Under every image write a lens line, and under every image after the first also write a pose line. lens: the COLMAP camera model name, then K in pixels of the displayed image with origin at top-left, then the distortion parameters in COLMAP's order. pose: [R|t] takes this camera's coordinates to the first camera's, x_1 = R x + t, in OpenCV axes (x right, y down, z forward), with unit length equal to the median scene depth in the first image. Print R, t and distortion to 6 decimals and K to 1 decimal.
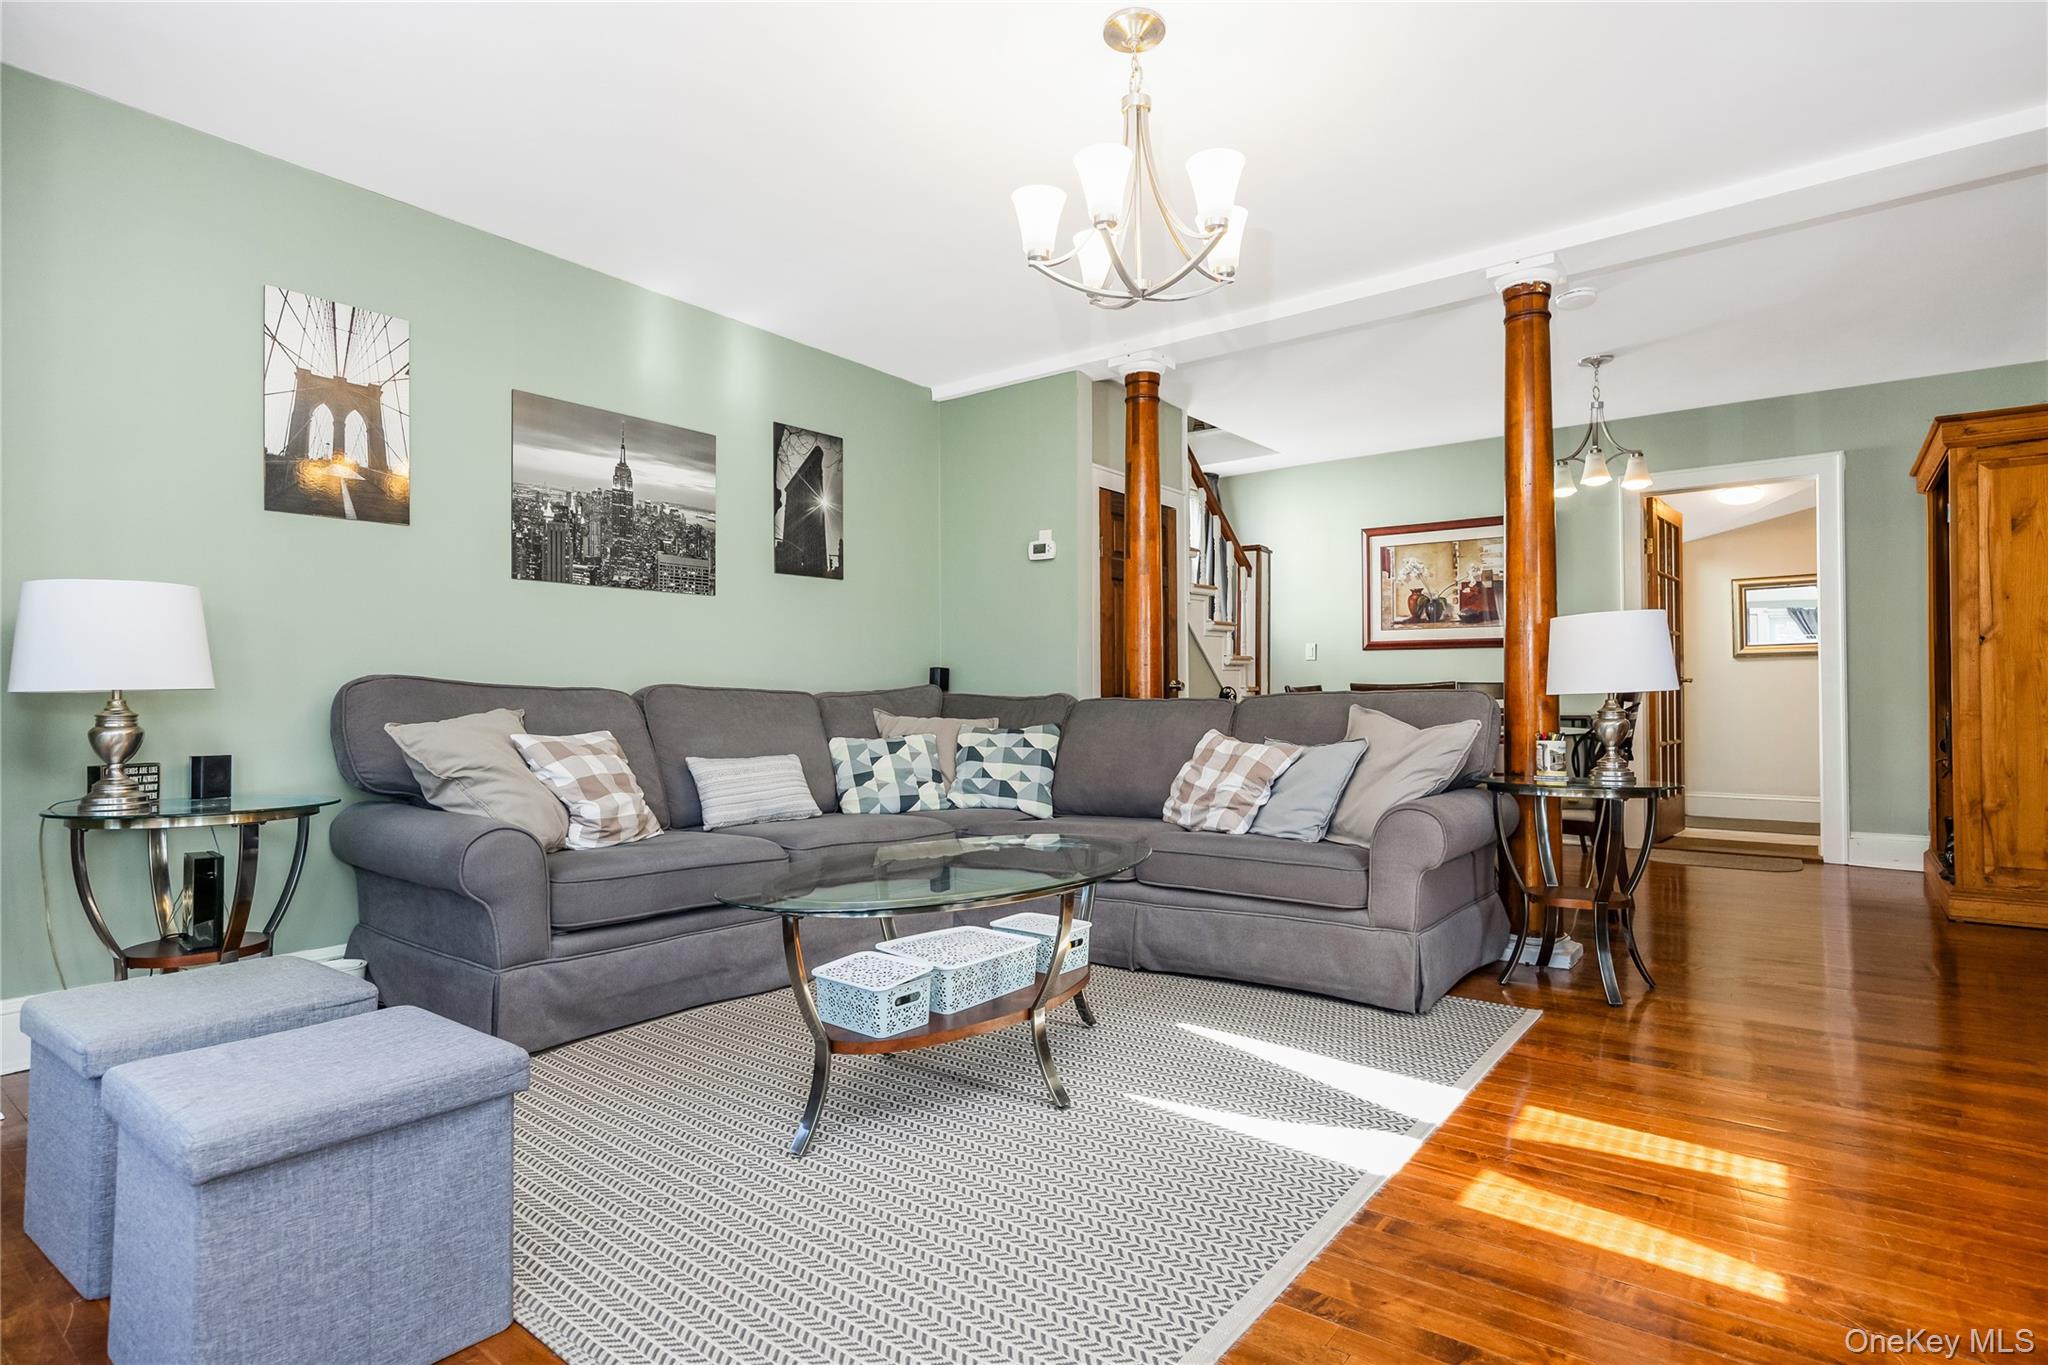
lens RADIAL K [[1060.6, 0, 1002.4], [0, 1060.6, 672.1], [0, 0, 1]] dist [-0.005307, 0.002602]
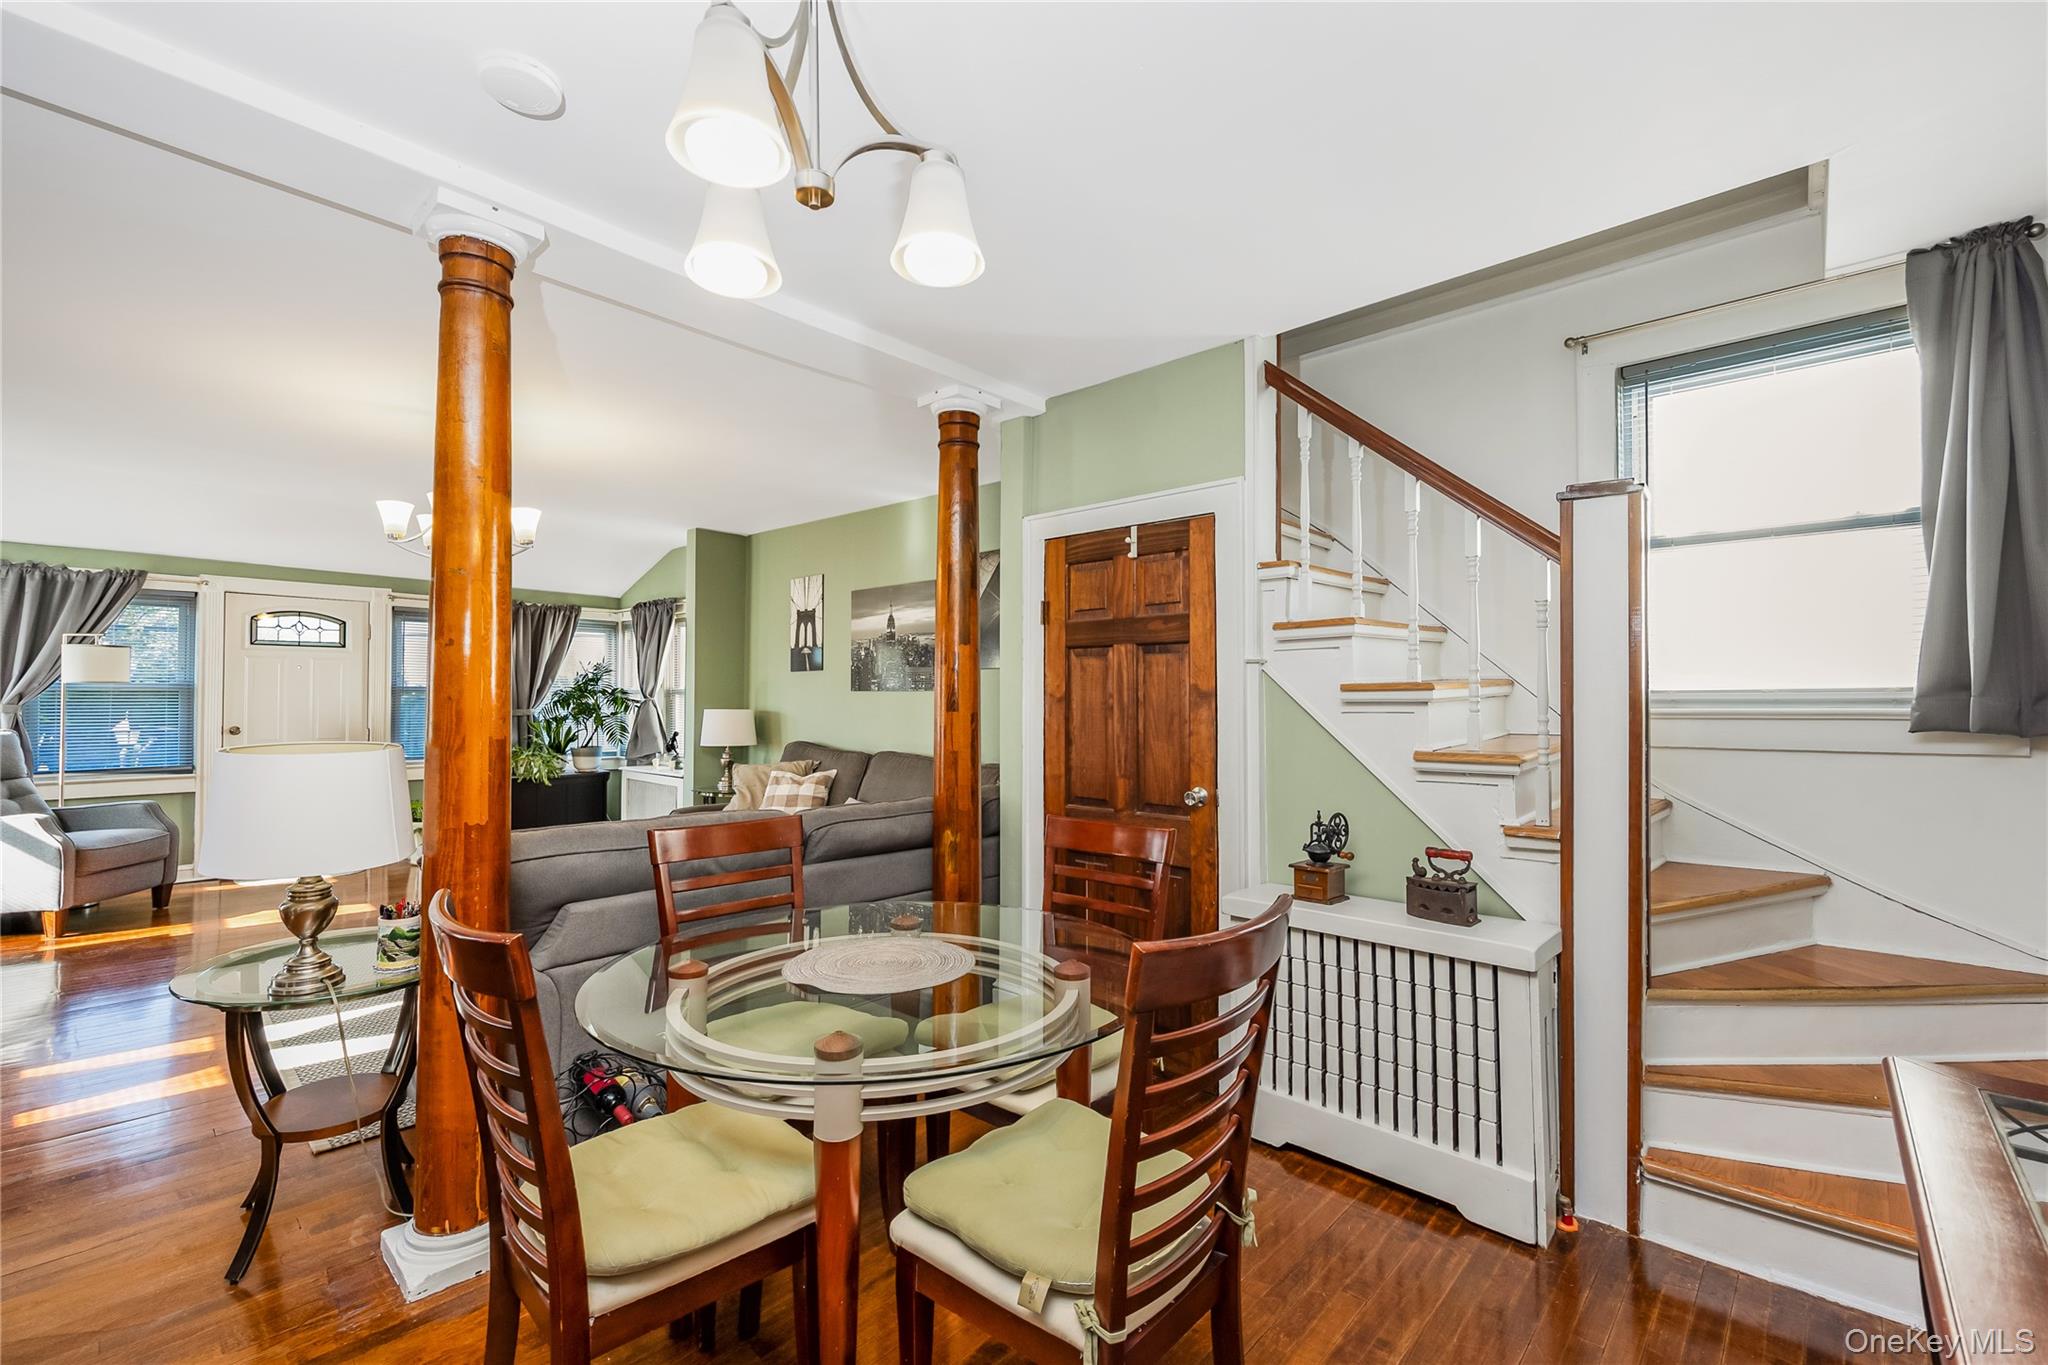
lens RADIAL K [[844.2, 0, 1008.0], [0, 844.2, 683.3], [0, 0, 1]] dist [-0.003734, -0.000309]
pose [[-0.085643, -0.012309, -0.996250, 0.941399], [0.018009, 0.999741, -0.013900, -0.070489], [0.996163, -0.019132, -0.085399, 1.300943]]
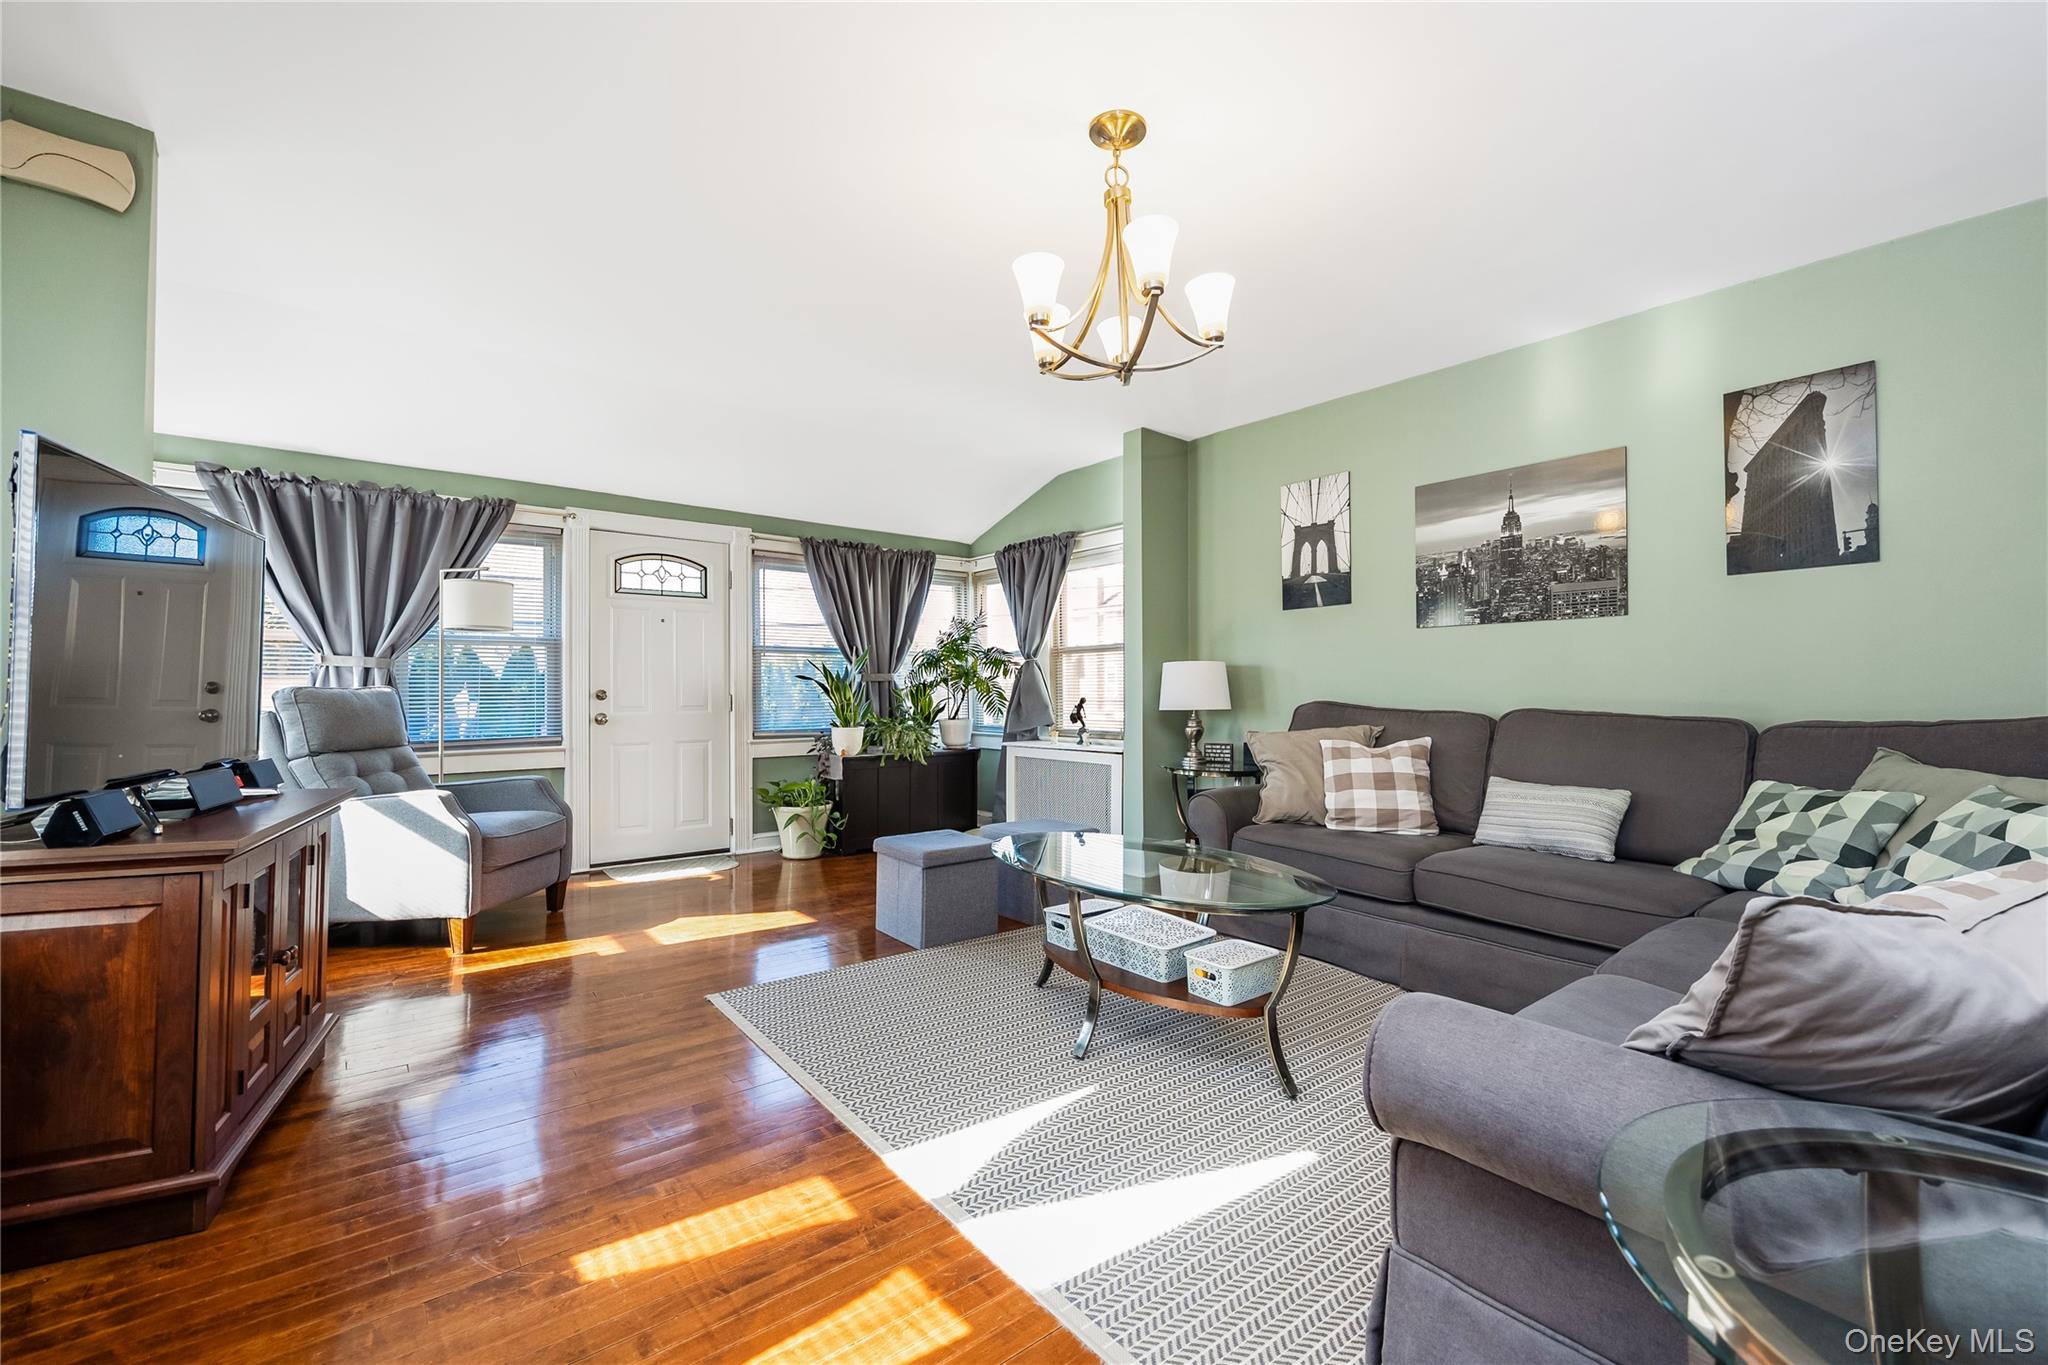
lens RADIAL K [[844.2, 0, 1034.9], [0, 844.2, 679.2], [0, 0, 1]] dist [-0.003734, -0.000309]
pose [[-0.231065, -0.007676, -0.972908, 0.635209], [0.027063, 0.999531, -0.014314, -0.019843], [0.972562, -0.029638, -0.230749, 0.714452]]
